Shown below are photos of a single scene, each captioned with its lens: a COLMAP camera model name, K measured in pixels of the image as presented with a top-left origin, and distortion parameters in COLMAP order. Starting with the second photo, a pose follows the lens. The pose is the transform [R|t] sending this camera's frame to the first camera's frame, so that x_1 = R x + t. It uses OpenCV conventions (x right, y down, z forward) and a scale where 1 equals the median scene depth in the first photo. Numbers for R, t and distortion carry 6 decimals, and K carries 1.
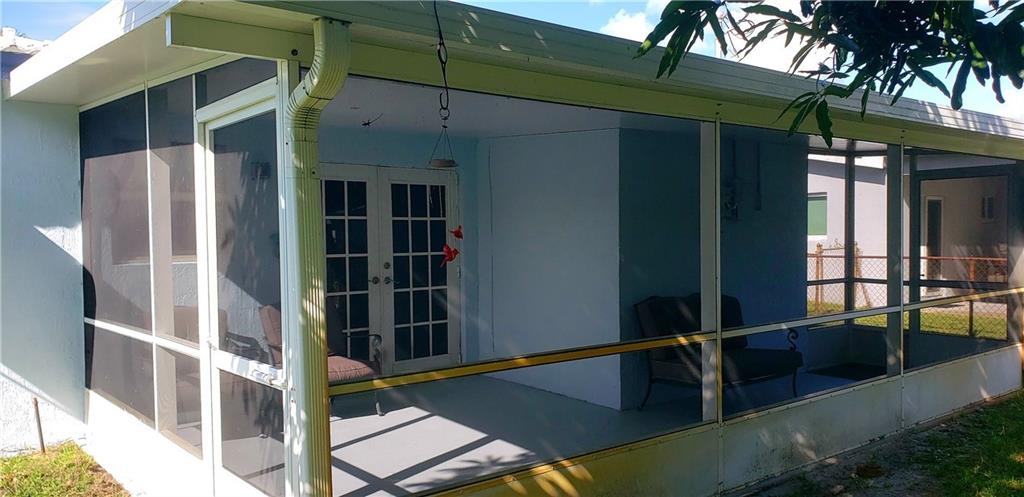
lens RADIAL K [[818.2, 0, 517.1], [0, 818.2, 248.4], [0, 0, 1]] dist [0.058922, -0.018686]
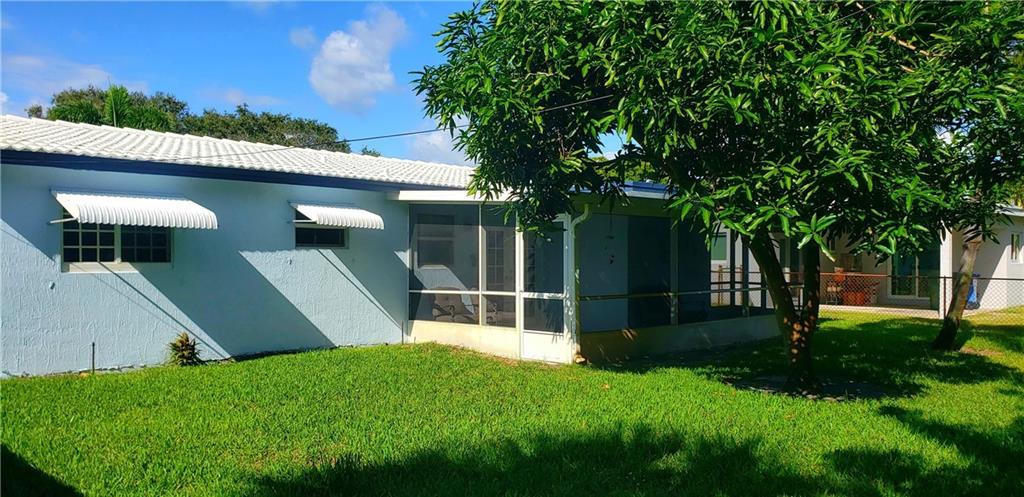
lens RADIAL K [[818.2, 0, 508.8], [0, 818.2, 249.2], [0, 0, 1]] dist [0.058922, -0.018686]
pose [[0.995935, 0.009430, 0.089583, -0.361085], [-0.006601, 0.999472, -0.031823, 0.031185], [-0.089835, 0.031102, 0.995471, -1.086396]]
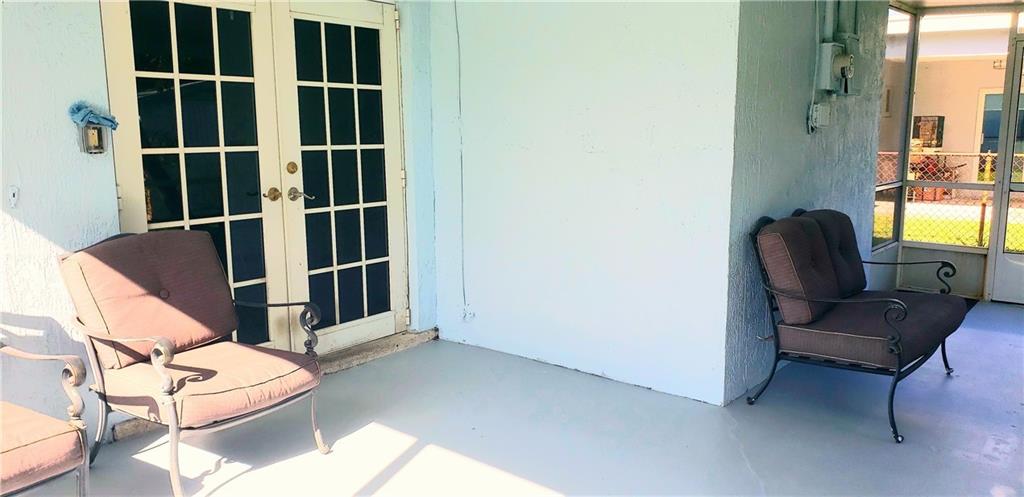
lens RADIAL K [[818.2, 0, 513.5], [0, 818.2, 256.2], [0, 0, 1]] dist [0.058922, -0.018686]
pose [[0.970074, -0.029874, 0.240963, -0.148180], [-0.003216, 0.990734, 0.135777, 0.003813], [-0.242787, -0.132489, 0.960990, 0.405927]]
